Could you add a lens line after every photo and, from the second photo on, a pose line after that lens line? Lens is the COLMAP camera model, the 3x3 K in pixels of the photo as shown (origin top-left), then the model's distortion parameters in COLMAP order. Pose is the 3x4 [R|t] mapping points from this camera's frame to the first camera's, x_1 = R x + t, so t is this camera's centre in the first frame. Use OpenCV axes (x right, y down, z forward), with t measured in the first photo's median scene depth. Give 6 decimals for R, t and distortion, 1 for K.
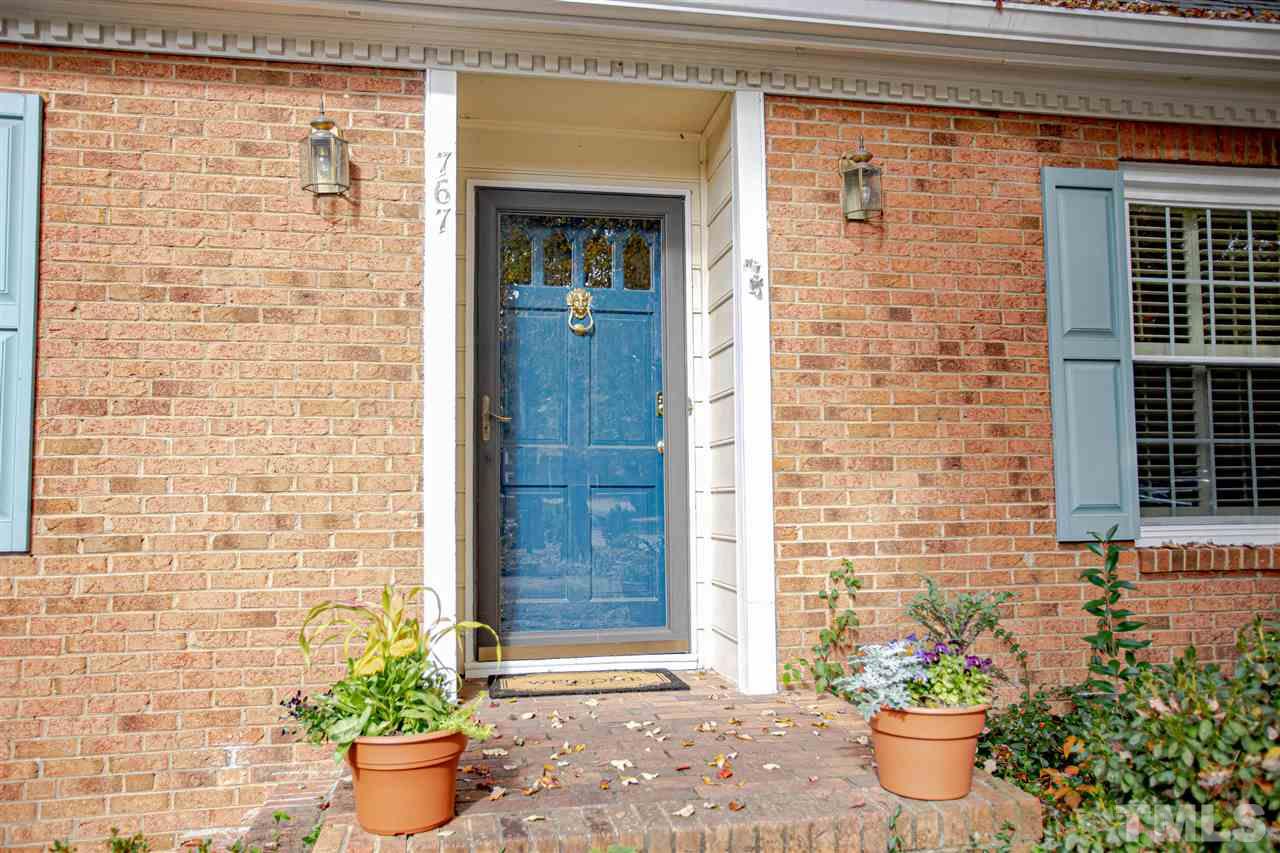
lens RADIAL K [[1178.4, 0, 639.5], [0, 1178.4, 423.1], [0, 0, 1]] dist [-0.076929, 0.272099]
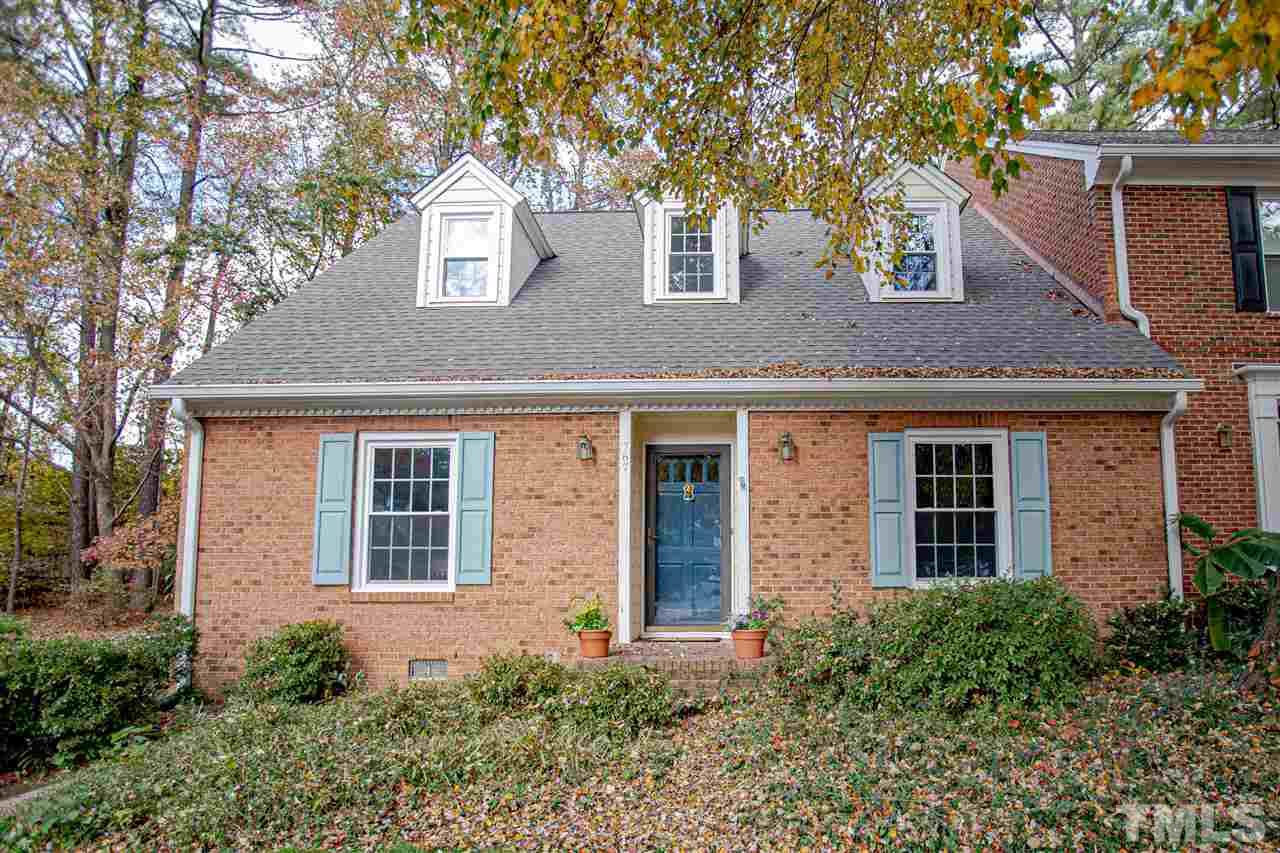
lens RADIAL K [[1178.4, 0, 639.5], [0, 1178.4, 423.1], [0, 0, 1]] dist [-0.076929, 0.272099]
pose [[0.957426, -0.029005, -0.287218, 0.629299], [0.010105, 0.997697, -0.067068, -0.084857], [0.288502, 0.061310, 0.955514, -1.563160]]
